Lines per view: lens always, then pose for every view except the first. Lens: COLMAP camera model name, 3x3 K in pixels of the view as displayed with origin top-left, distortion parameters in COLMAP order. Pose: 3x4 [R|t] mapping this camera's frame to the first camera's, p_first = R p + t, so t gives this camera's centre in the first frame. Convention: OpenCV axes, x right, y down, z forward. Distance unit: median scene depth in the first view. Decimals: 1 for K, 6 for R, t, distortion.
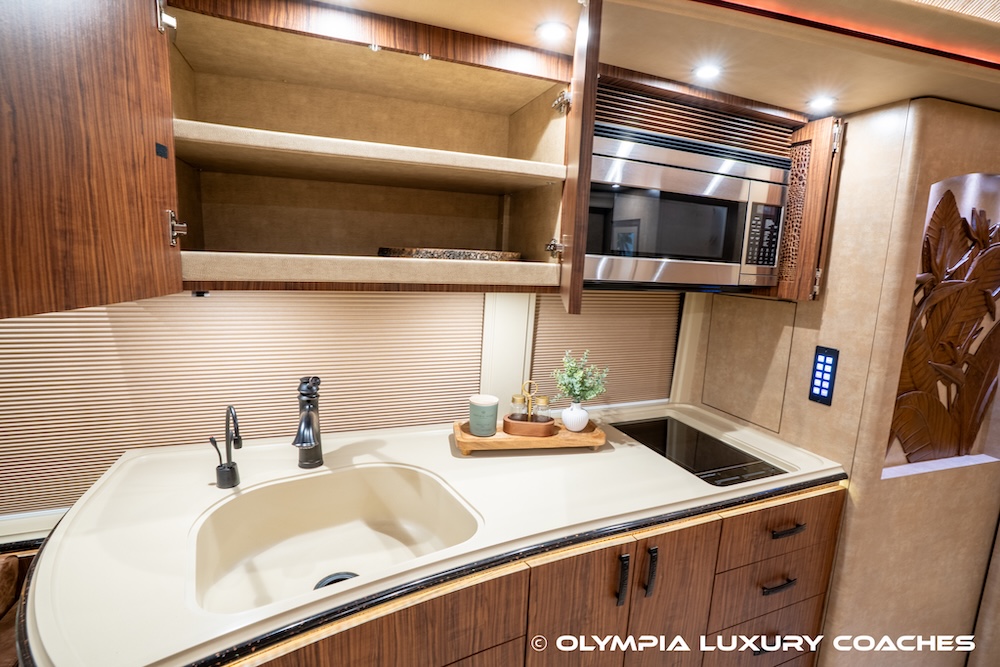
lens RADIAL K [[465.4, 0, 499.2], [0, 465.4, 331.5], [0, 0, 1]] dist [-0.067763, 0.025101]
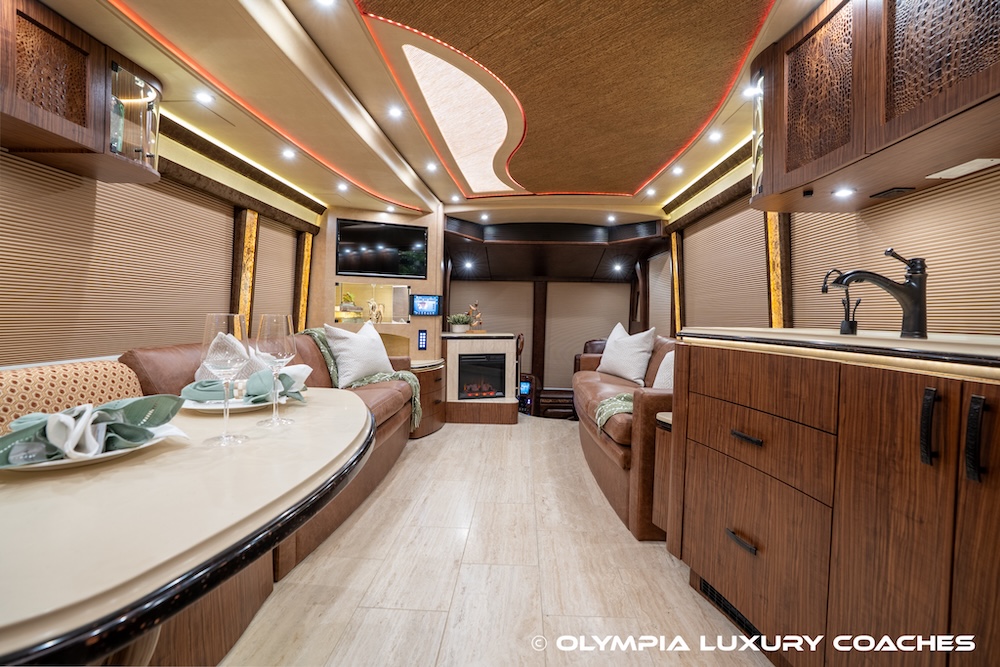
lens RADIAL K [[465.4, 0, 501.4], [0, 465.4, 328.9], [0, 0, 1]] dist [-0.067763, 0.025101]
pose [[-0.399907, -0.021777, -0.916297, 0.936976], [-0.177605, 0.982610, 0.054161, 0.363367], [0.899183, 0.184398, -0.396821, 0.481483]]
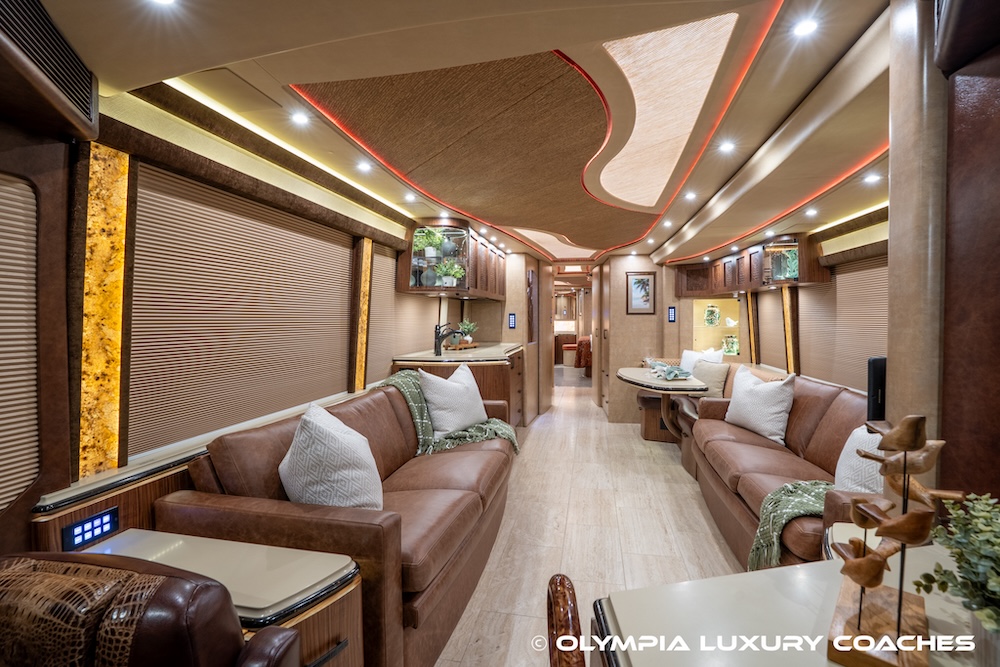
lens RADIAL K [[465.4, 0, 500.1], [0, 465.4, 329.9], [0, 0, 1]] dist [-0.067763, 0.025101]
pose [[0.531820, -0.062292, 0.844563, -2.614381], [0.155378, 0.987539, -0.025005, 0.254621], [-0.832481, 0.144525, 0.534872, -0.967003]]
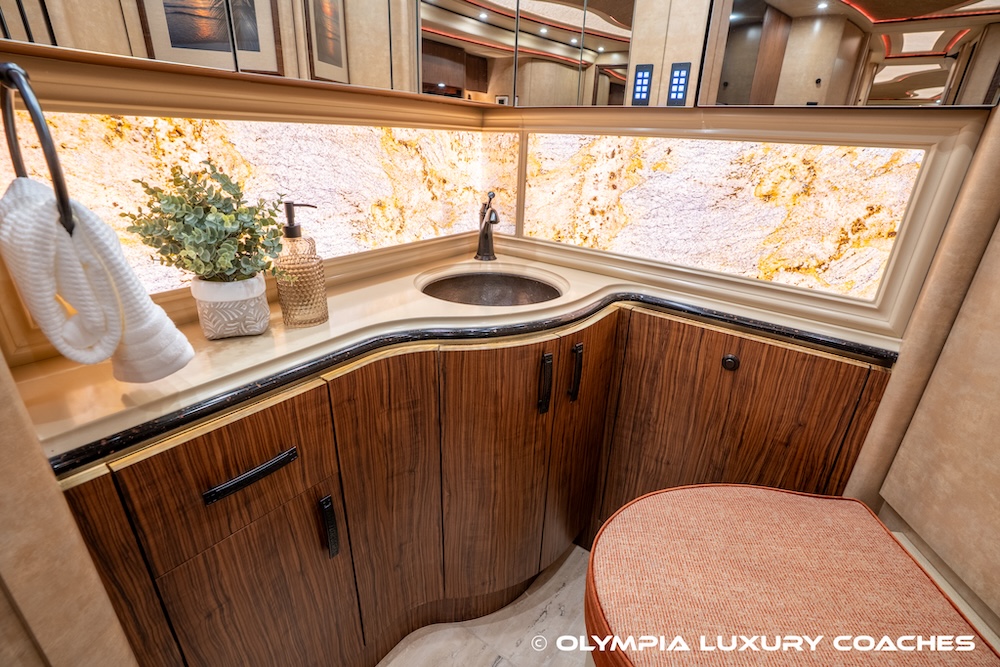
lens RADIAL K [[465.4, 0, 501.8], [0, 465.4, 329.7], [0, 0, 1]] dist [-0.067763, 0.025101]
pose [[0.843286, -0.210644, 0.494466, 5.100667], [0.080888, 0.959260, 0.270697, 0.109144], [-0.531343, -0.188278, 0.825970, 2.444440]]
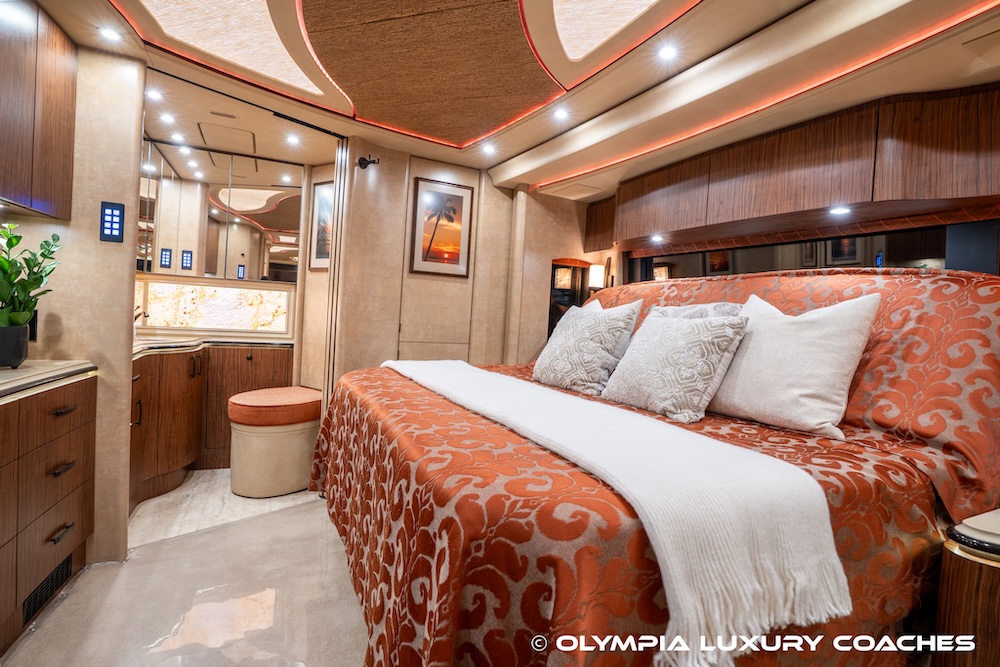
lens RADIAL K [[465.4, 0, 492.8], [0, 465.4, 329.5], [0, 0, 1]] dist [-0.067763, 0.025101]
pose [[-0.090036, -0.074847, 0.993122, 3.539091], [0.090361, 0.992445, 0.082988, 0.172502], [-0.991831, 0.097212, -0.082593, 1.873091]]
